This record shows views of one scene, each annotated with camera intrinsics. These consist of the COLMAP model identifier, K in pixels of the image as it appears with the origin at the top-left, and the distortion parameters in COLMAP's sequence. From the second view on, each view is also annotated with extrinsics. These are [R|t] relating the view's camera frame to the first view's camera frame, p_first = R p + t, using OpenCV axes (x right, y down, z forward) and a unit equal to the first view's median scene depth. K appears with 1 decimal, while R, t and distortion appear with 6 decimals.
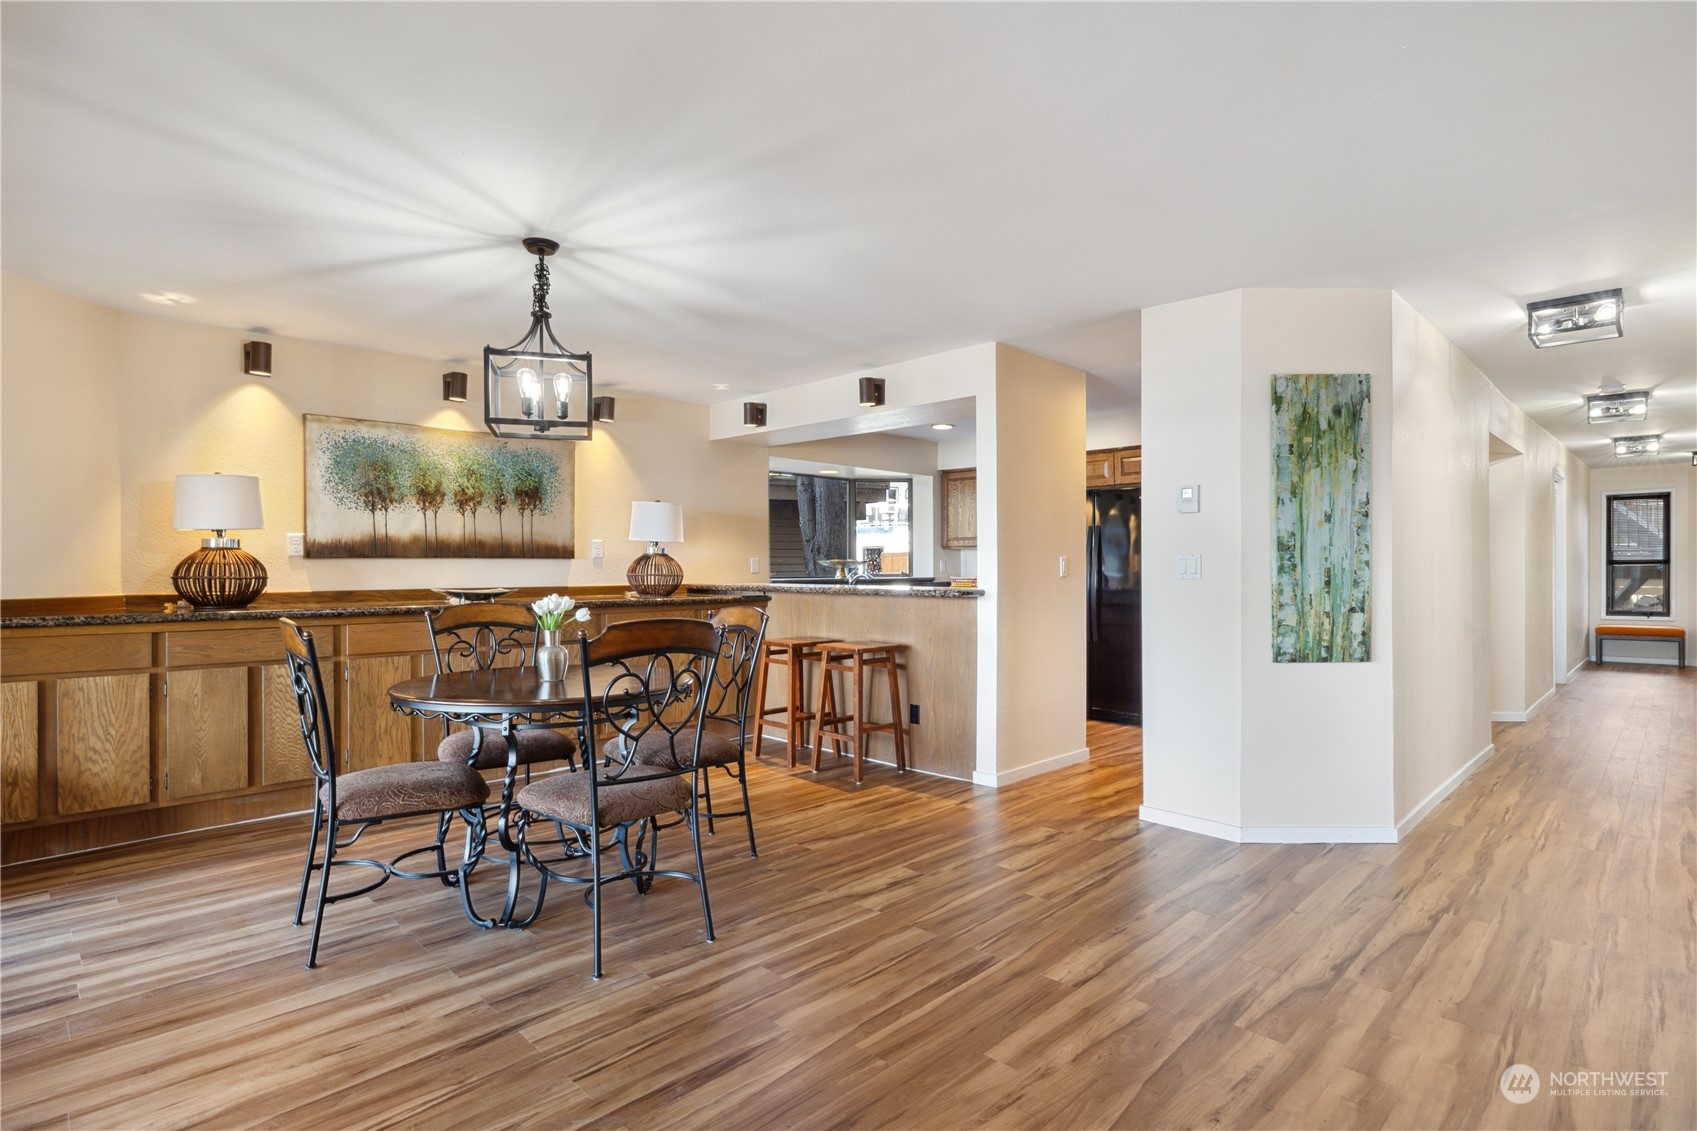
lens RADIAL K [[847.3, 0, 846.5], [0, 847.3, 569.4], [0, 0, 1]] dist [-0.009382, 0.001675]
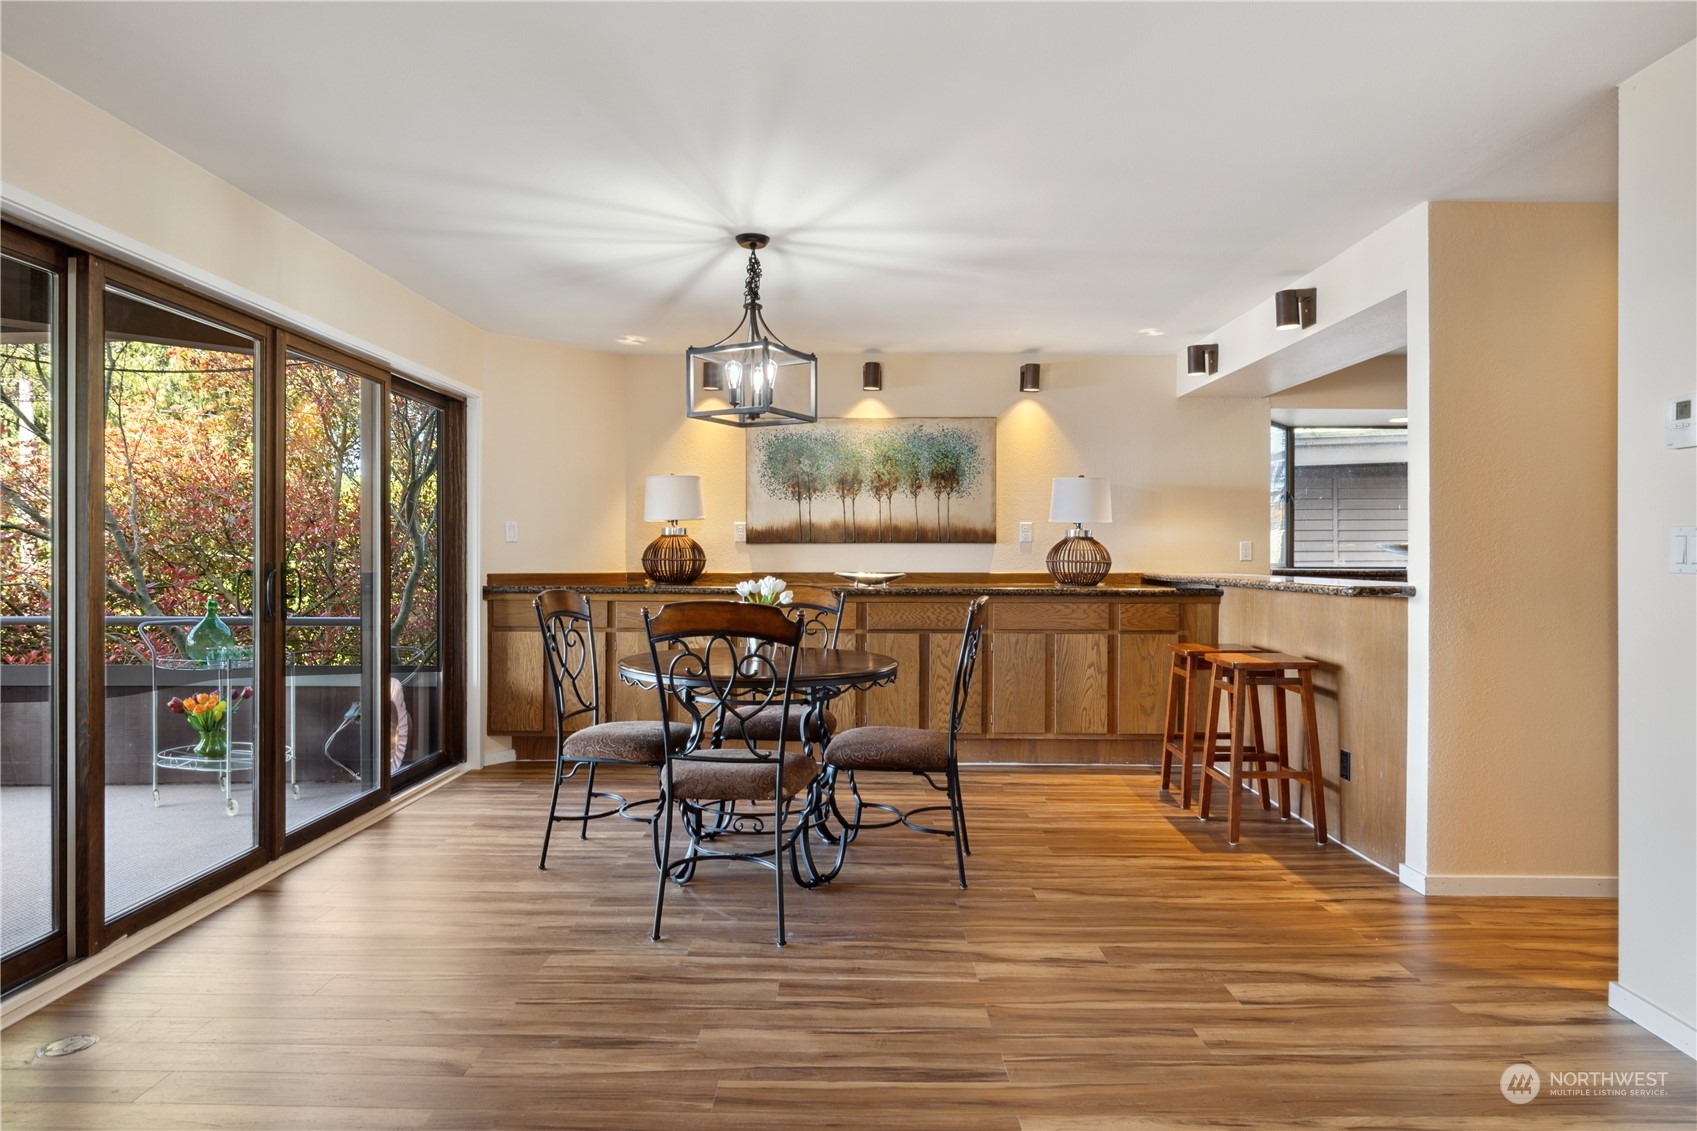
lens RADIAL K [[959.0, 0, 848.5], [0, 959.0, 556.4], [0, 0, 1]] dist [-0.001767, 0.001830]
pose [[0.703479, 0.004098, -0.710705, 0.442816], [-0.005461, 0.999985, 0.000360, 0.003493], [0.710695, 0.003628, 0.703490, 0.204263]]
